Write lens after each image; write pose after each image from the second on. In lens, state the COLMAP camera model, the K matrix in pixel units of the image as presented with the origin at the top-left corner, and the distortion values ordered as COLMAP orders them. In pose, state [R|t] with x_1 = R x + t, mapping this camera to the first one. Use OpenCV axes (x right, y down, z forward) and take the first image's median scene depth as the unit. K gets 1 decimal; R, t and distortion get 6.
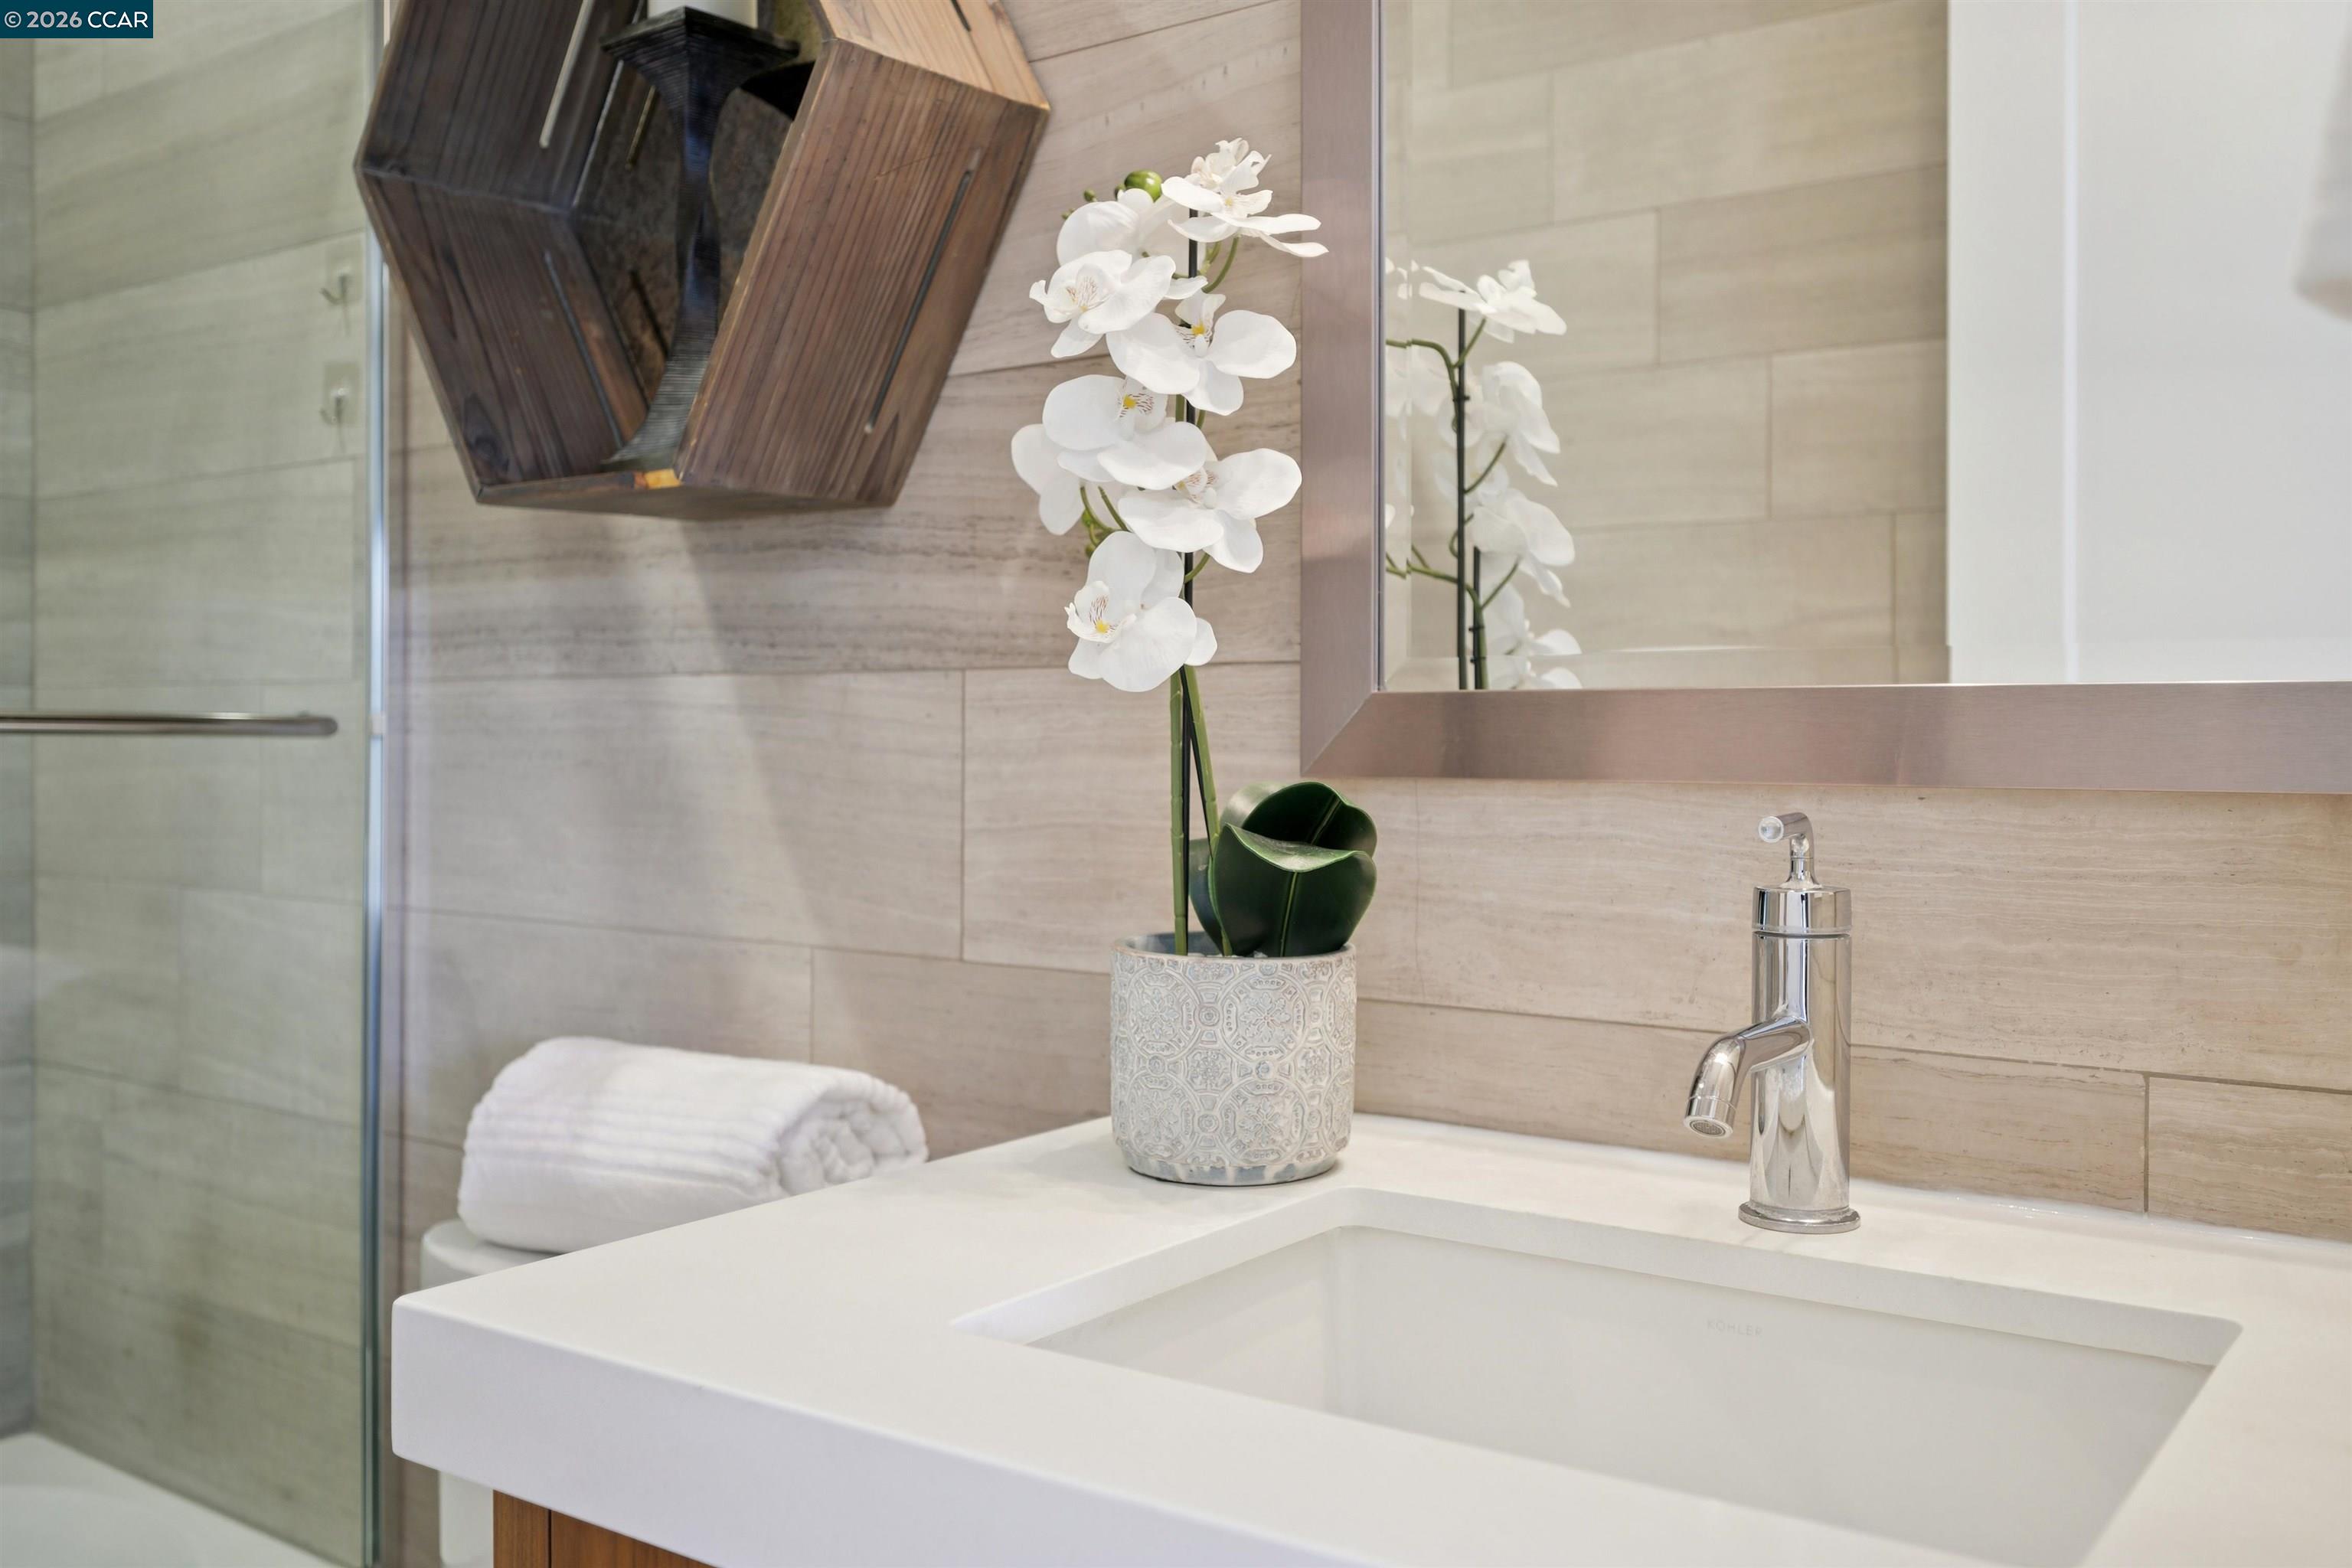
lens RADIAL K [[2048.1, 0, 1181.6], [0, 2048.1, 775.1], [0, 0, 1]] dist [-0.003426, 0.001584]
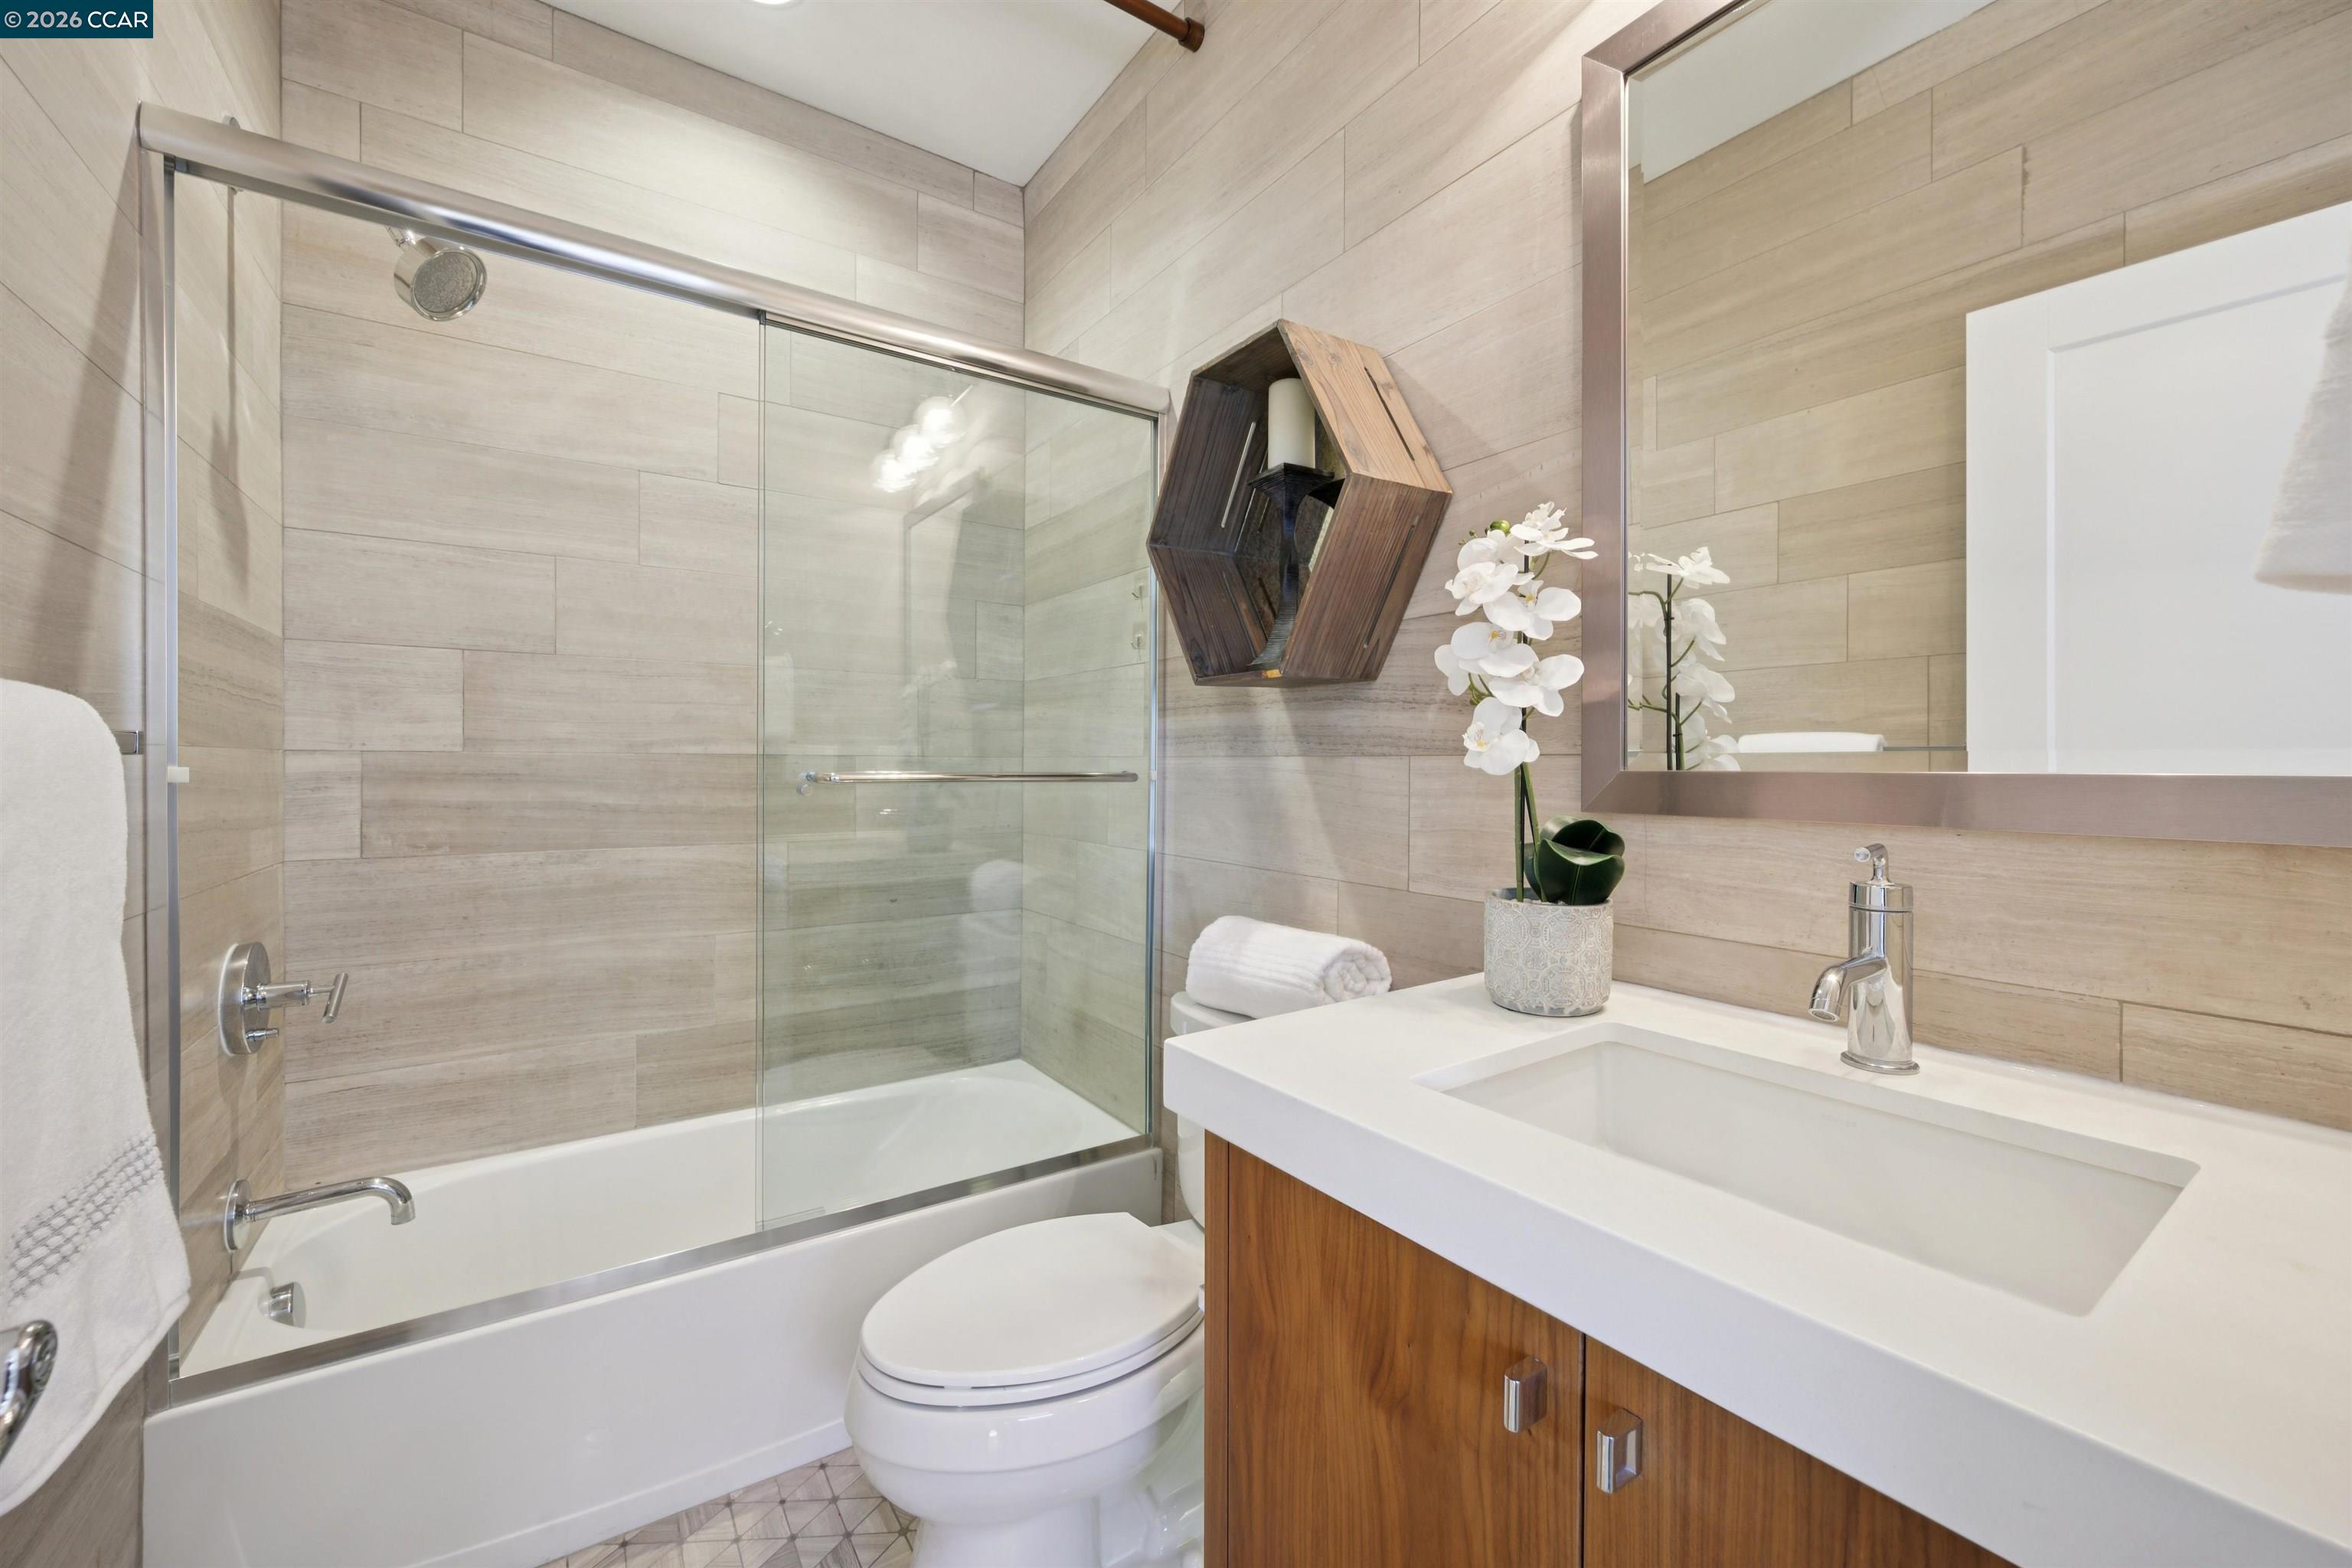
lens RADIAL K [[930.4, 0, 1182.1], [0, 930.4, 770.3], [0, 0, 1]] dist [0.002491, -0.001315]
pose [[0.943588, 0.000773, -0.331120, -0.009687], [-0.004884, 0.999921, -0.011583, -0.026703], [0.331085, 0.012547, 0.943518, 0.000826]]
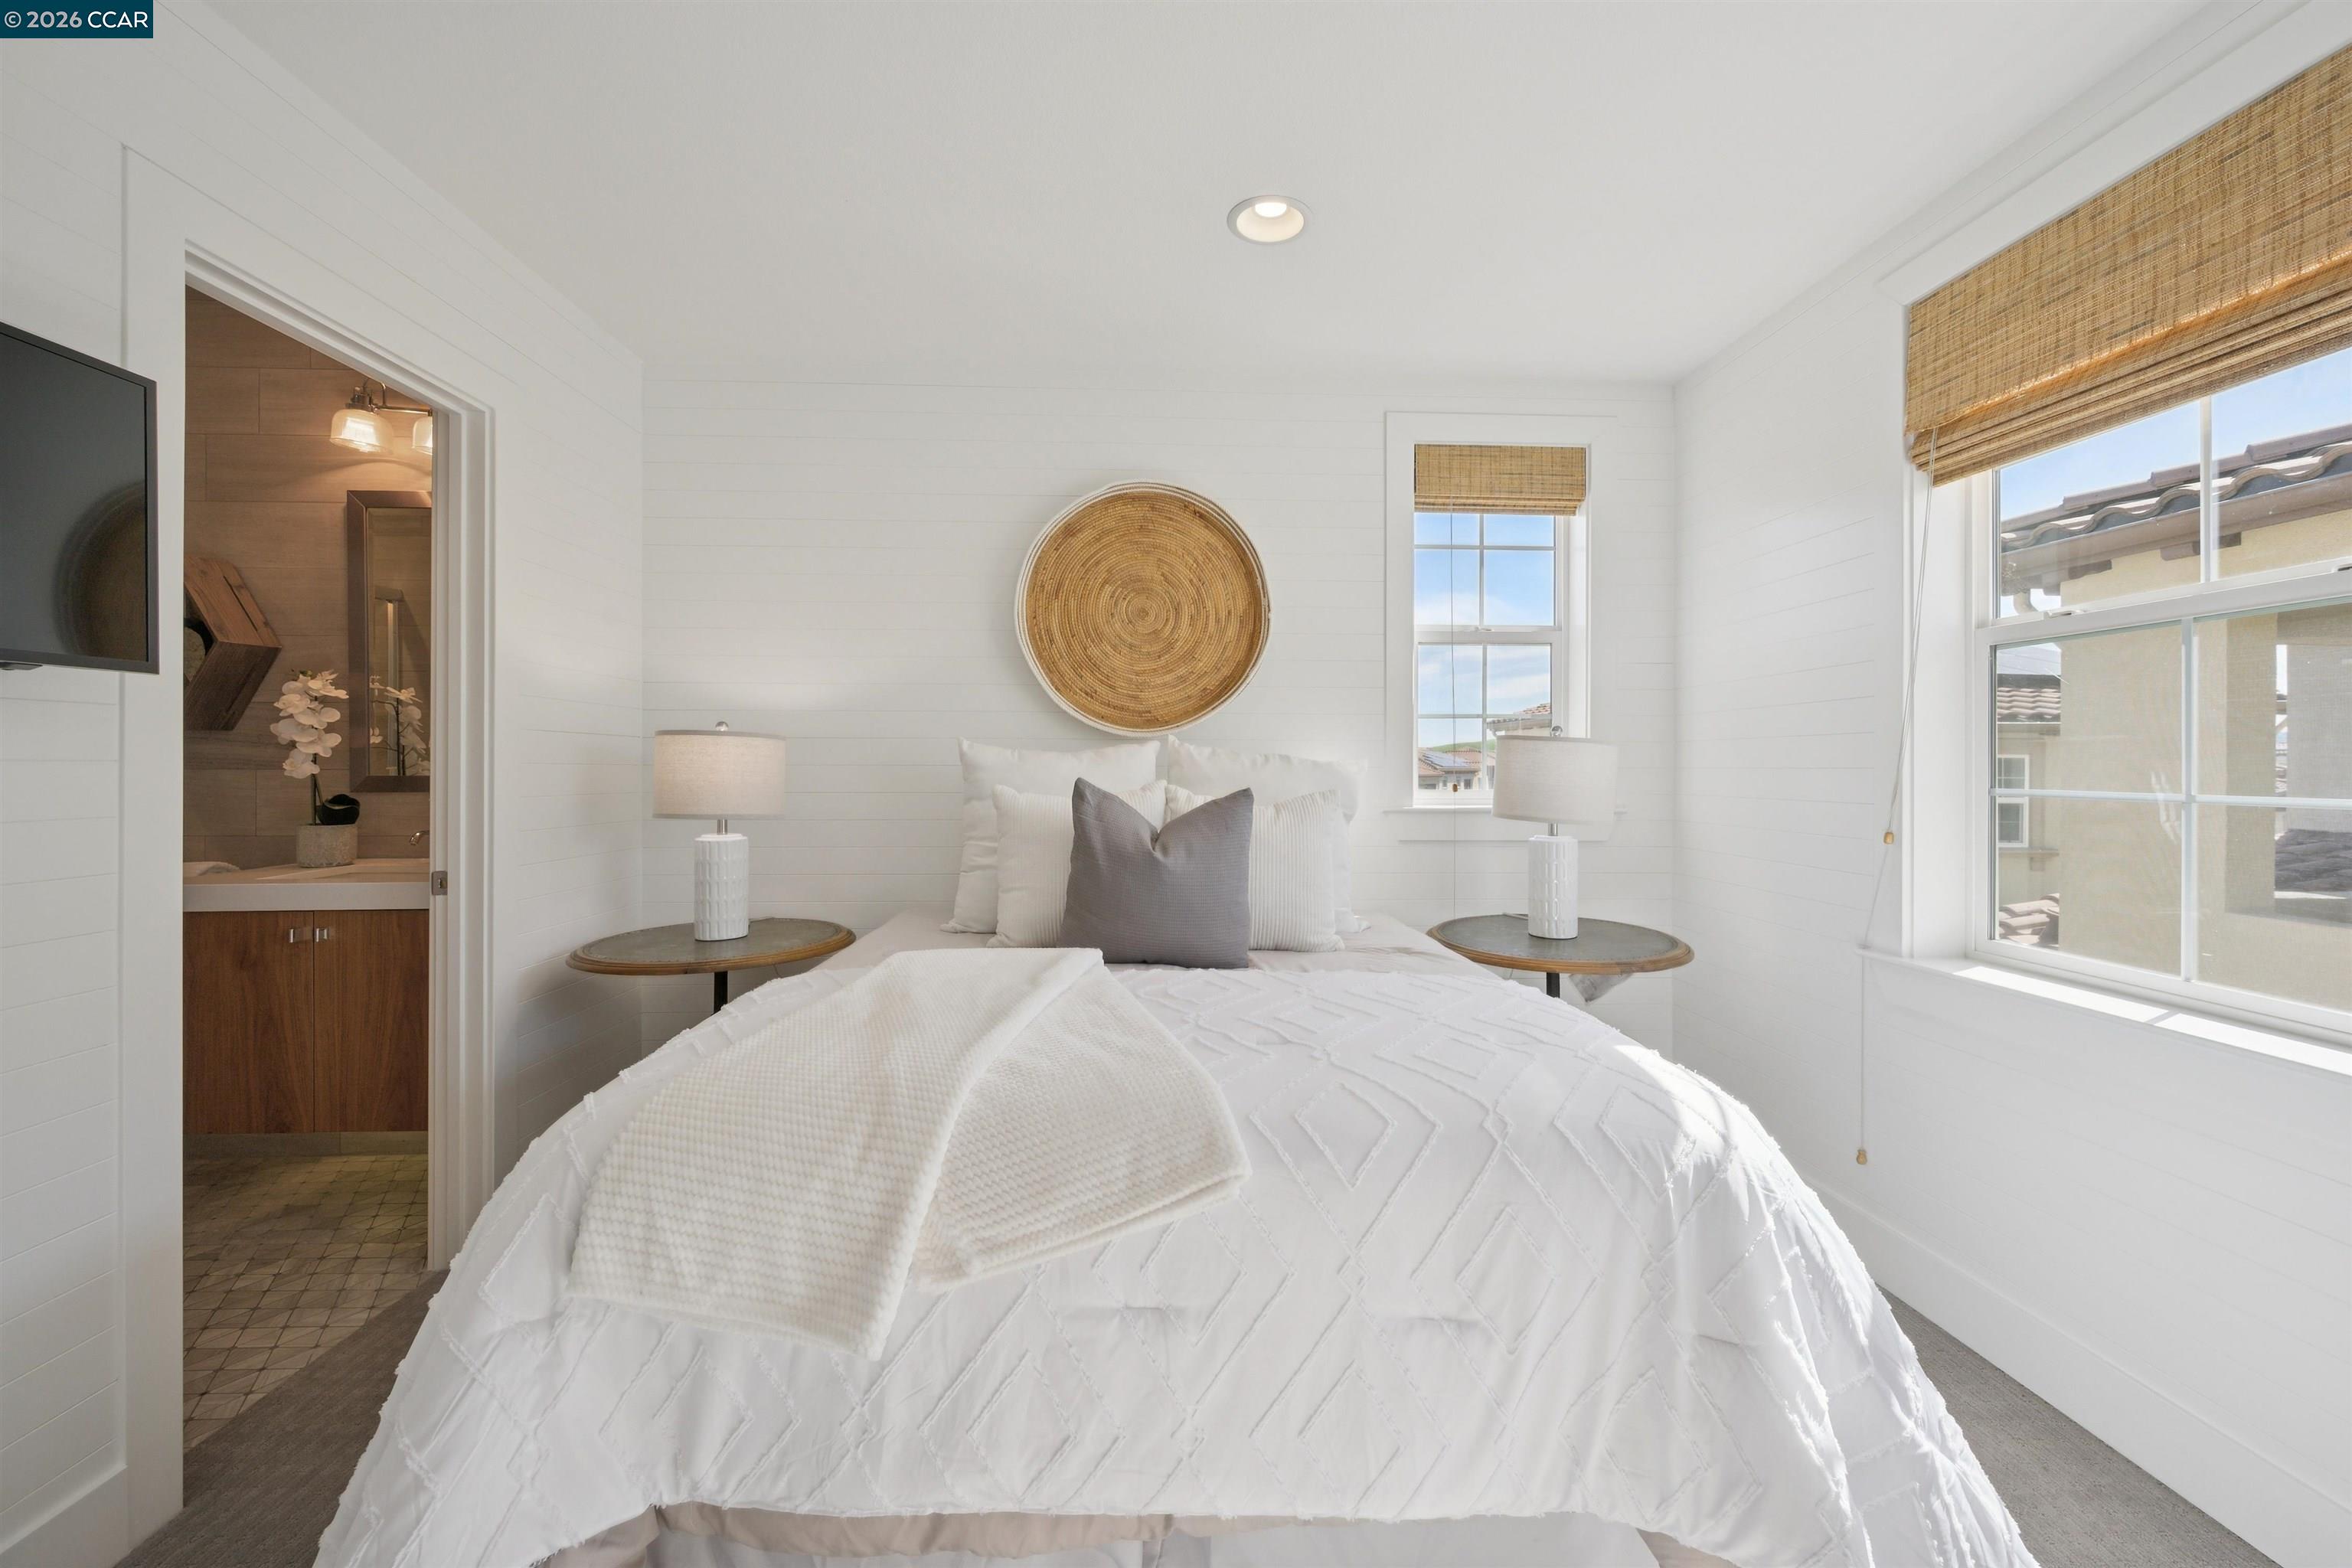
lens RADIAL K [[930.4, 0, 1177.0], [0, 930.4, 767.4], [0, 0, 1]] dist [0.002491, -0.001315]
pose [[0.778644, -0.006155, 0.627435, 0.198129], [0.009429, 0.999954, -0.001893, -0.036053], [-0.627395, 0.007390, 0.778666, -1.995686]]
